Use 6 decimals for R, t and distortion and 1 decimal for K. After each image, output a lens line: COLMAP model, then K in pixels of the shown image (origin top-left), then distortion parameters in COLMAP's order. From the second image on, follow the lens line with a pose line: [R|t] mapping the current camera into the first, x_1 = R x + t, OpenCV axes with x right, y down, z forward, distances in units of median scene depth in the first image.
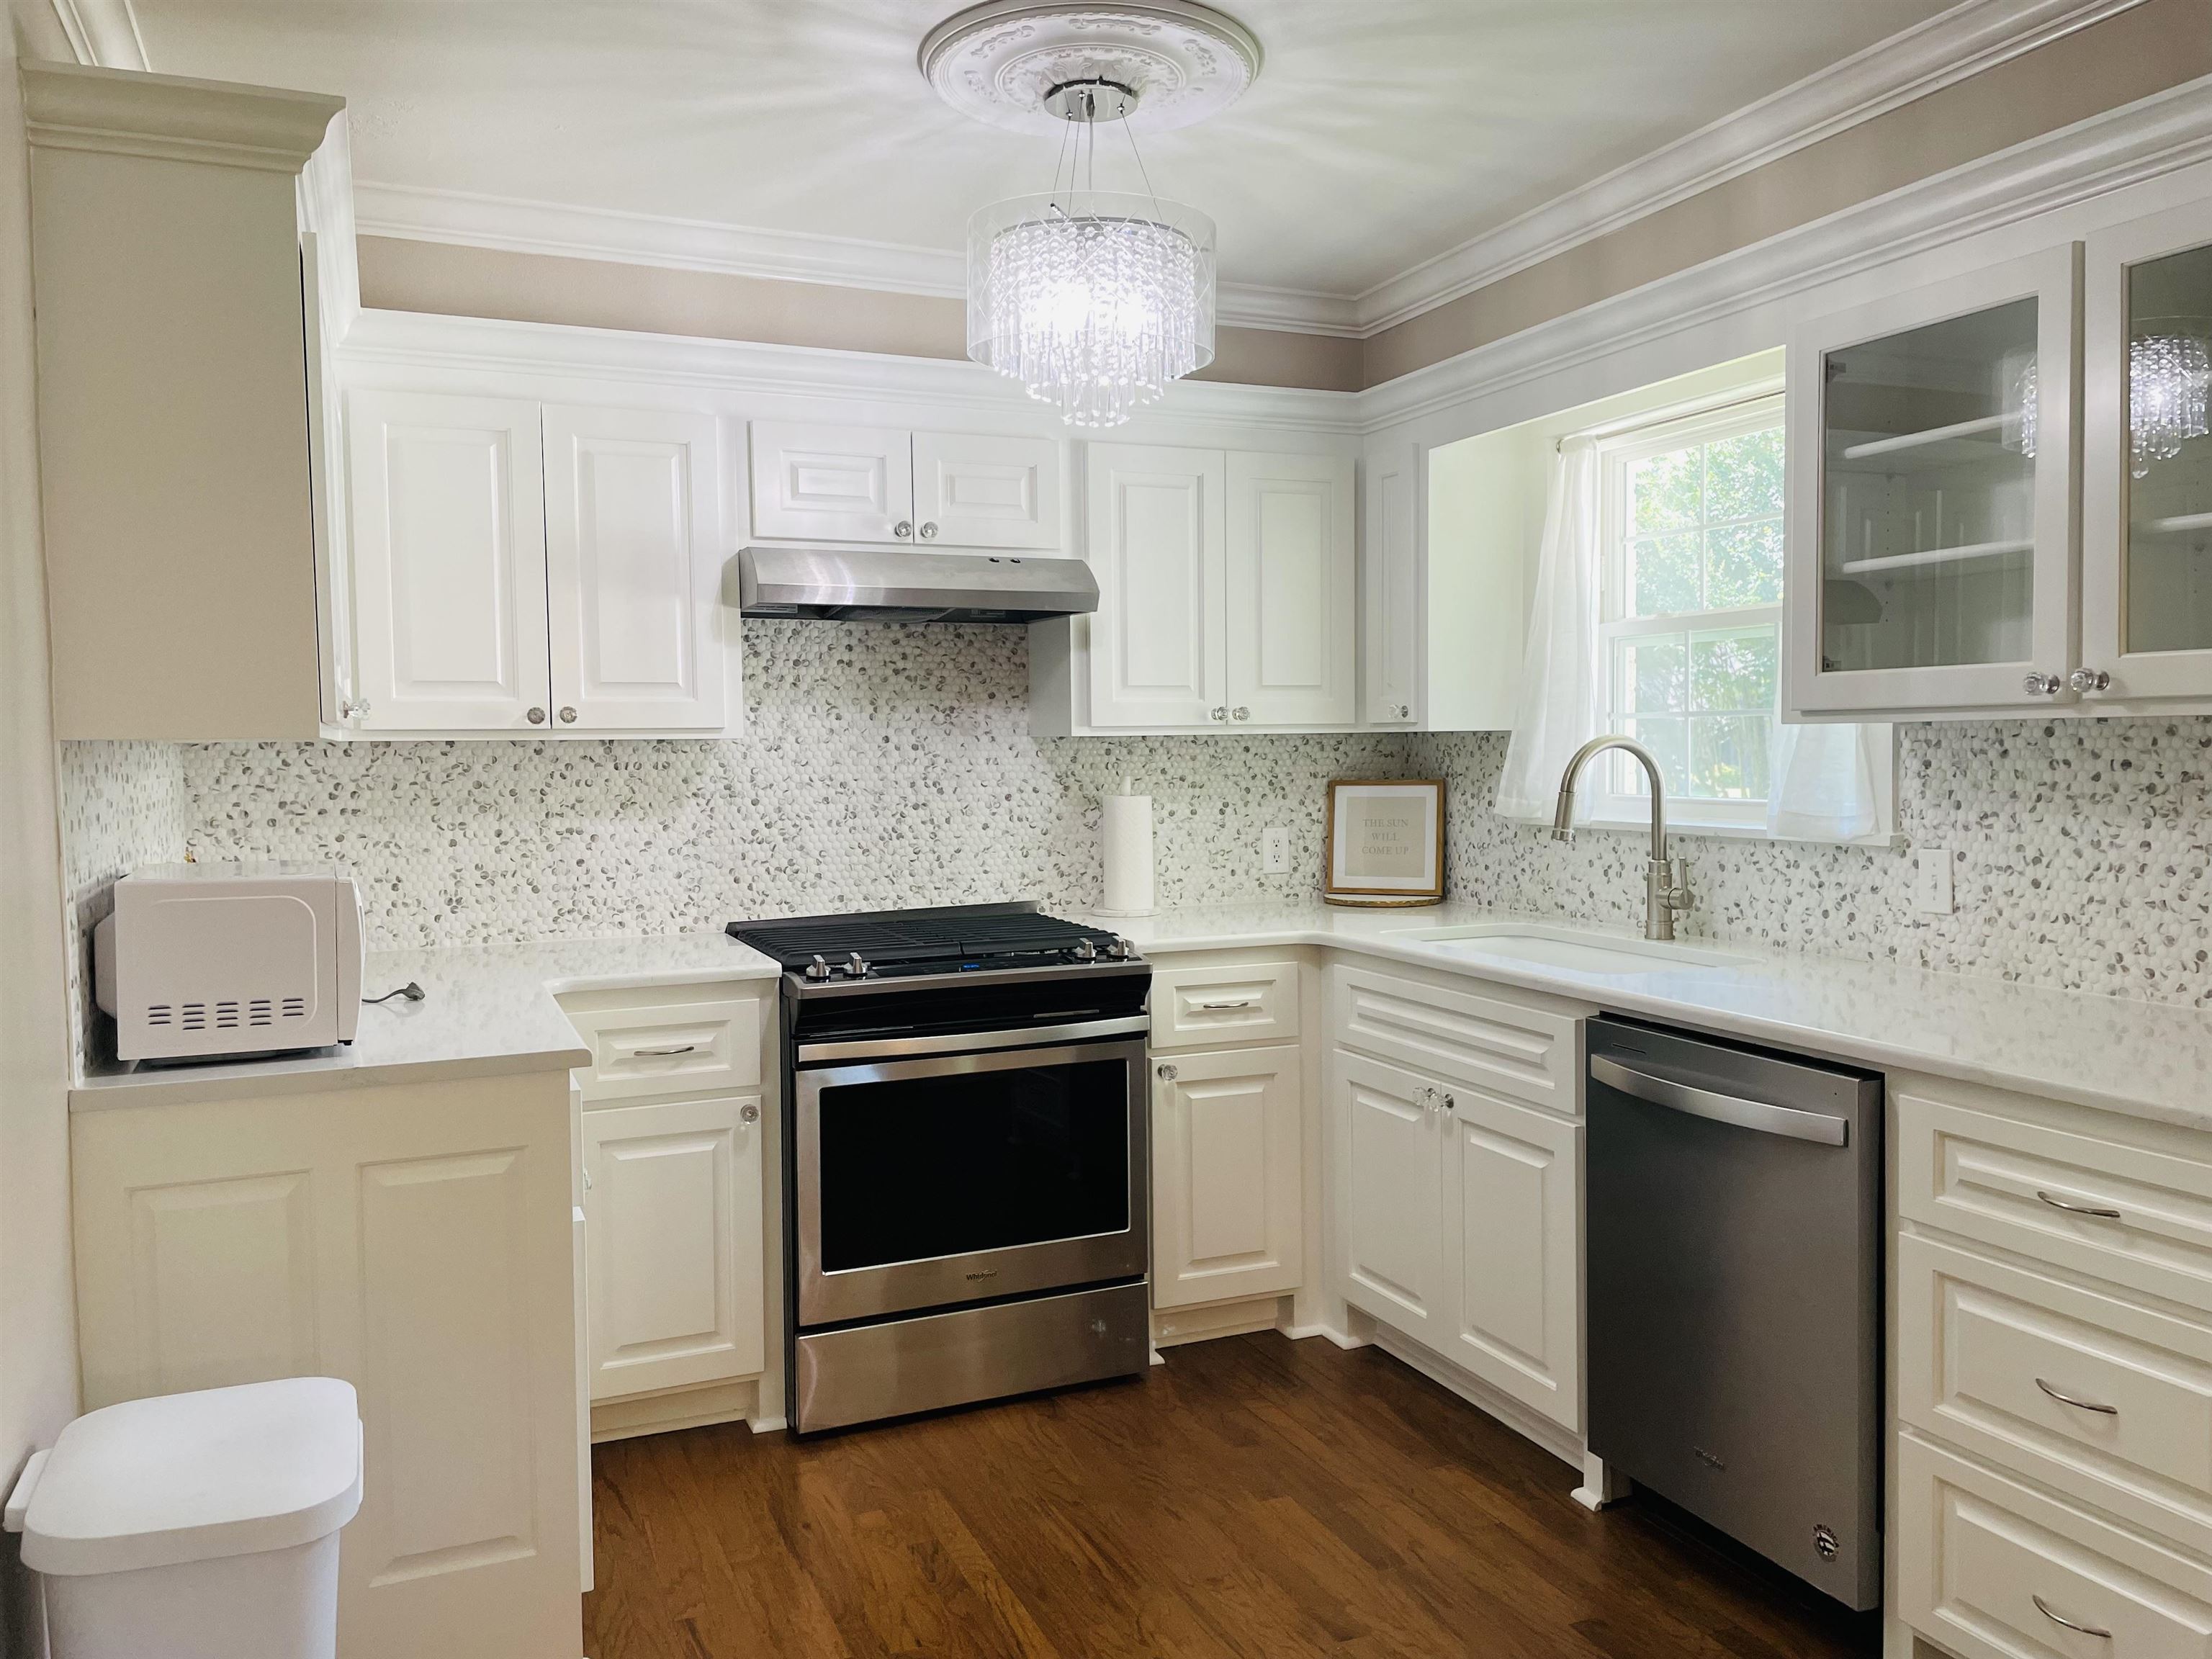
lens RADIAL K [[1673.5, 0, 1113.5], [0, 1673.5, 819.2], [0, 0, 1]] dist [0.089200, -0.108509]
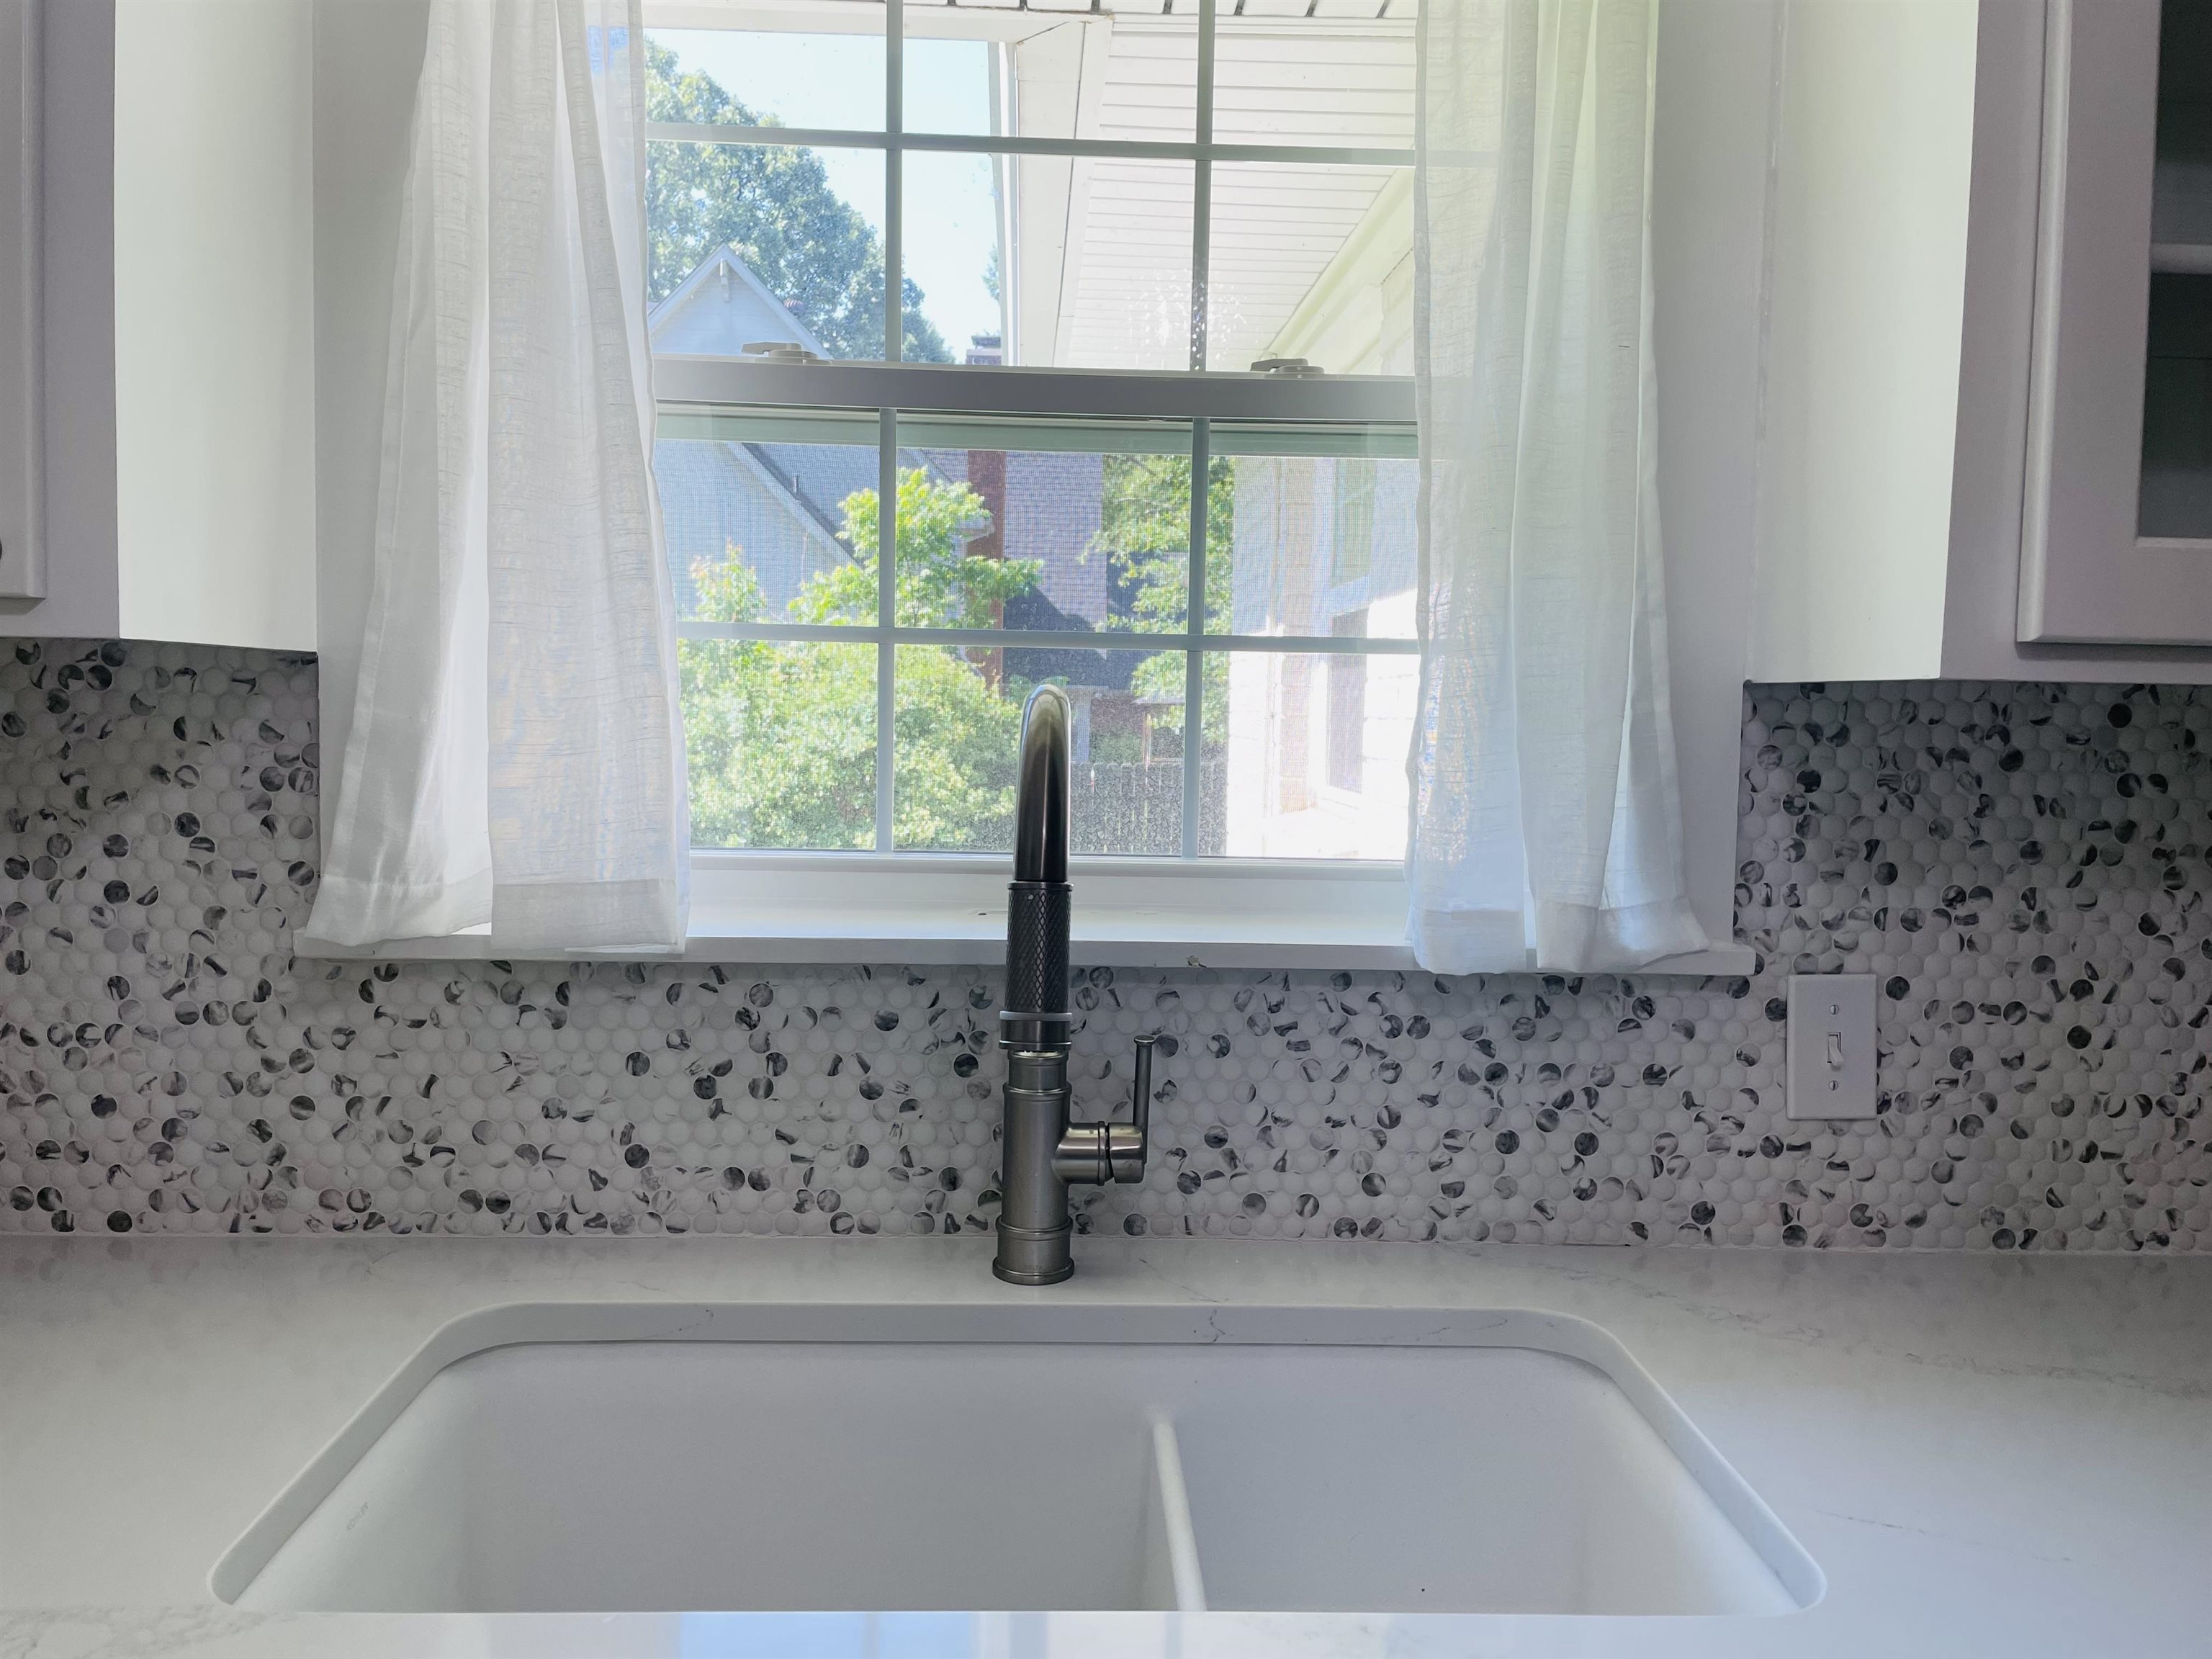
lens RADIAL K [[1673.5, 0, 1092.4], [0, 1673.5, 841.8], [0, 0, 1]] dist [0.089200, -0.108509]
pose [[0.359237, -0.031523, 0.932714, 0.004735], [0.019646, 0.999463, 0.026212, -0.028632], [-0.933040, 0.008908, 0.359663, 0.913945]]
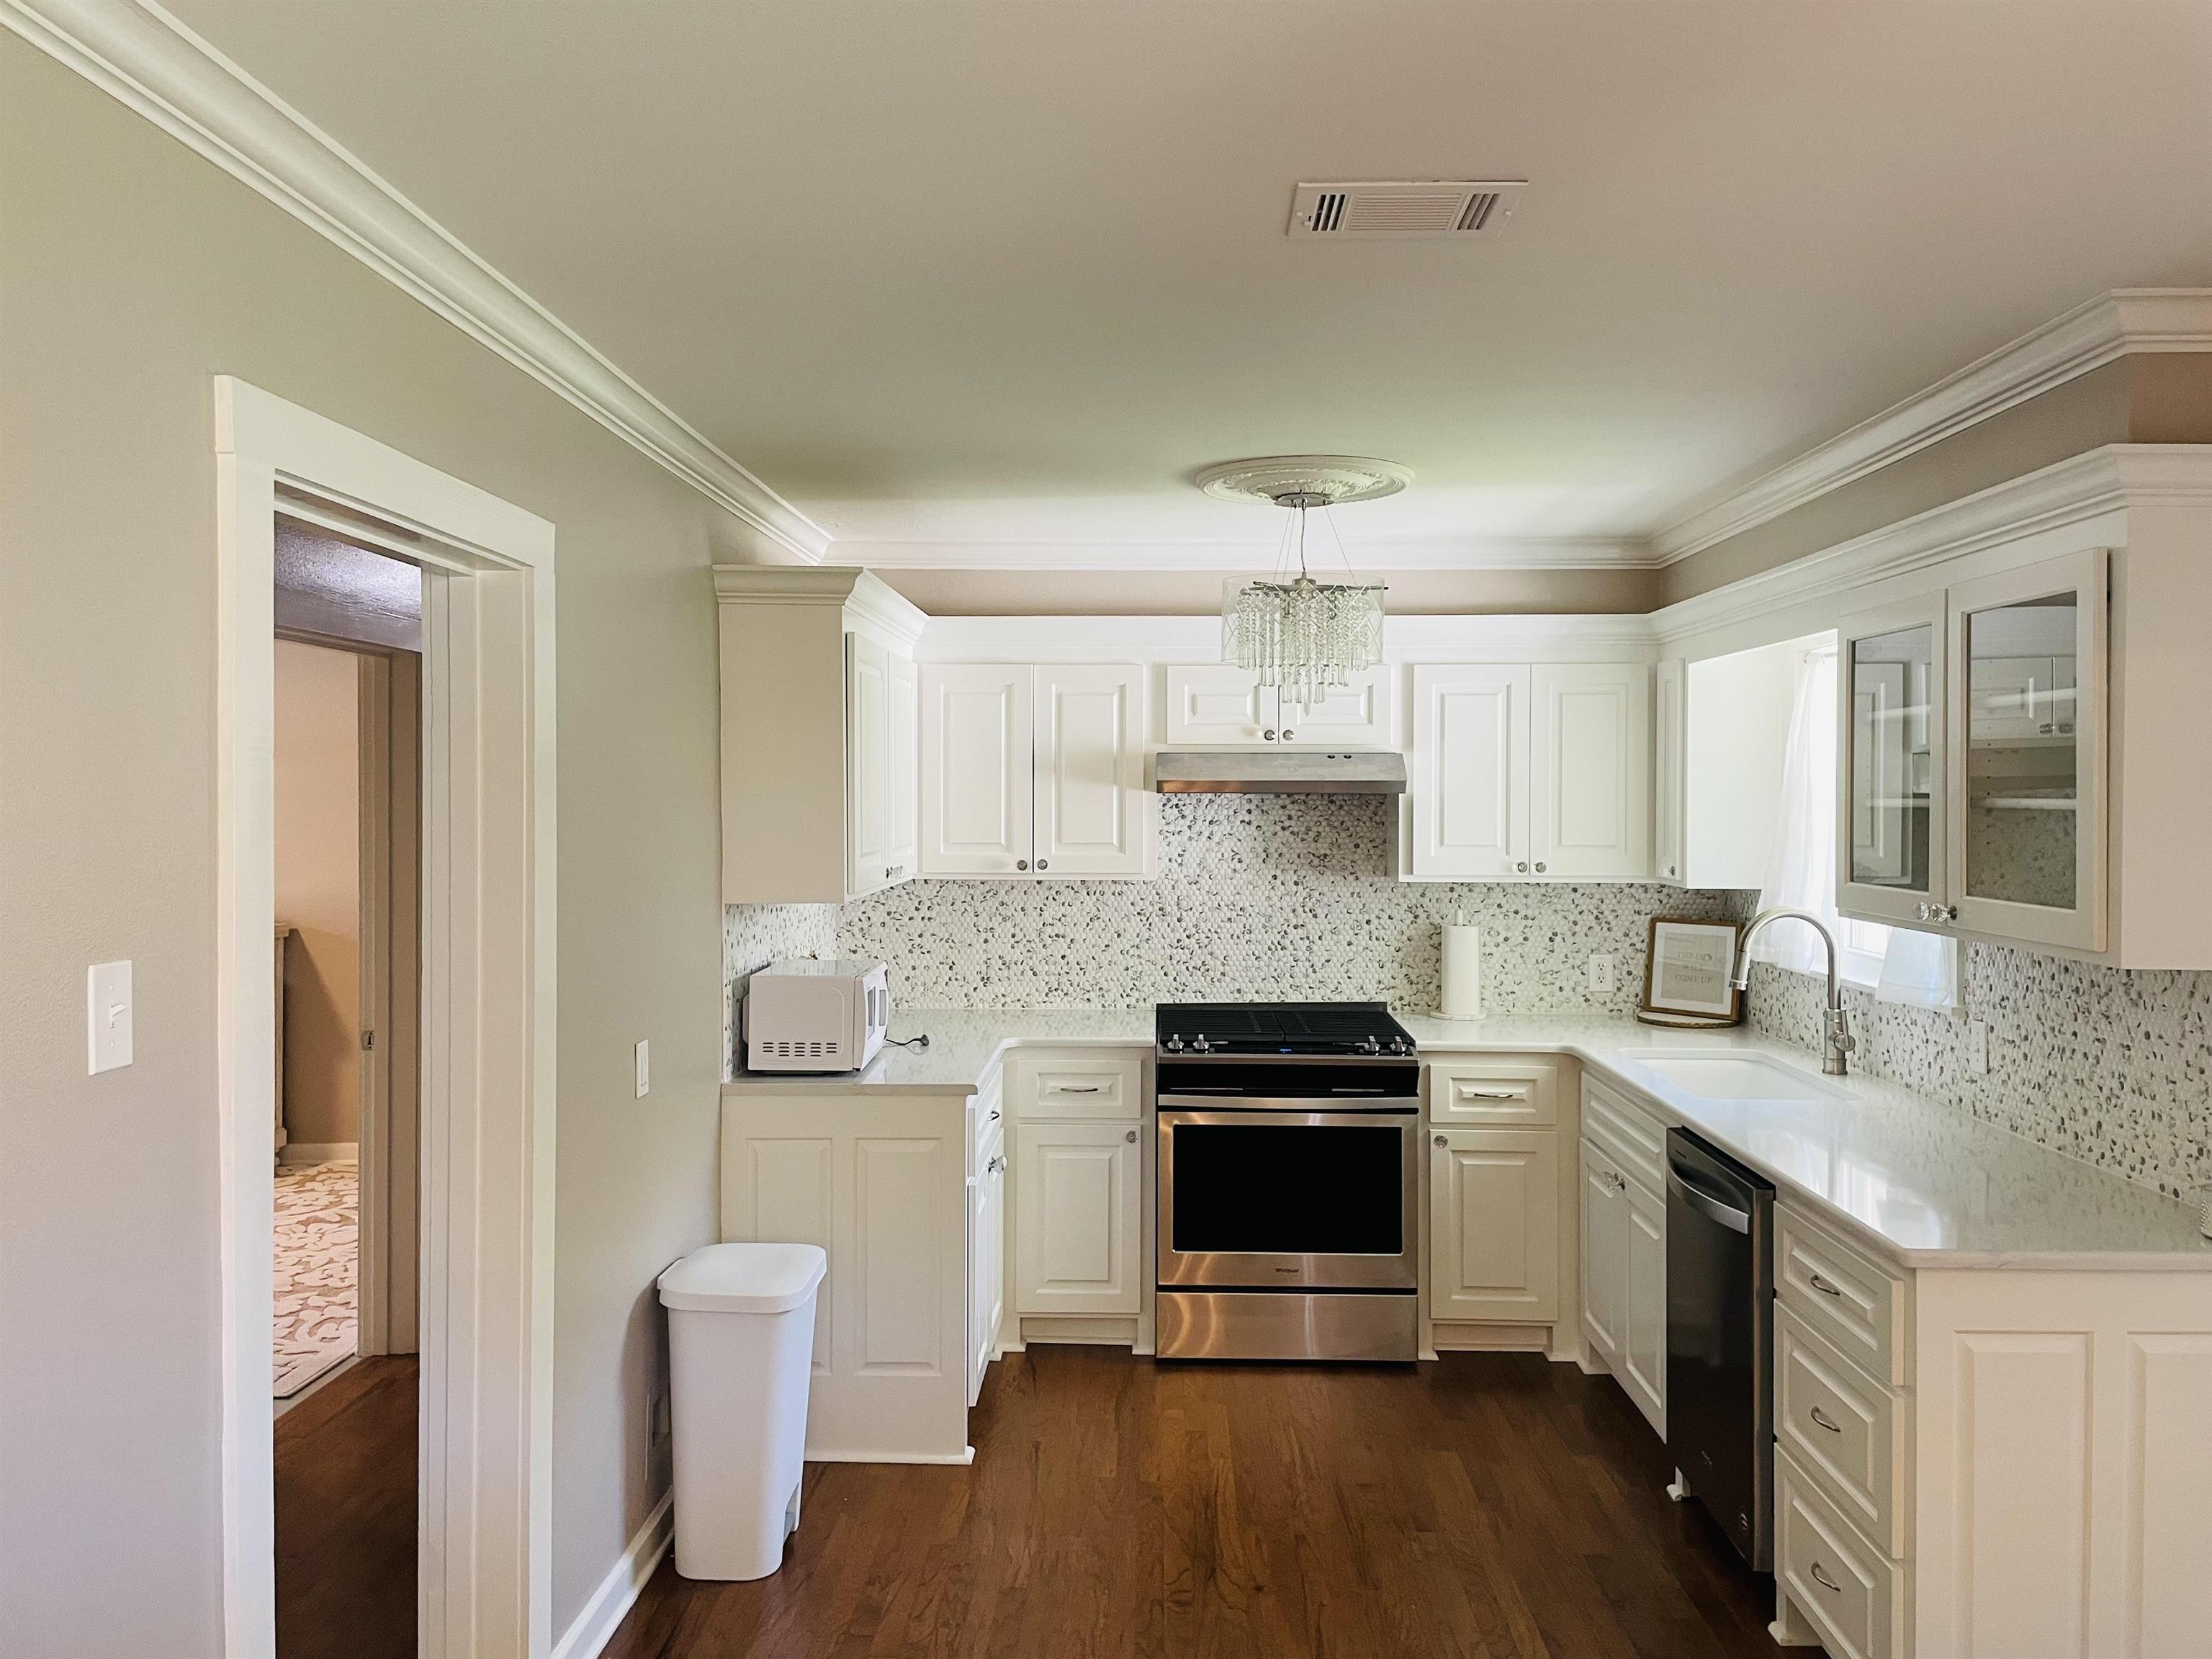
lens RADIAL K [[1673.5, 0, 1109.8], [0, 1673.5, 811.5], [0, 0, 1]] dist [0.089200, -0.108509]
pose [[0.906546, 0.019079, -0.421675, 0.383731], [-0.032158, 0.999196, -0.023926, -0.077221], [0.420880, 0.035250, 0.906431, -0.367224]]
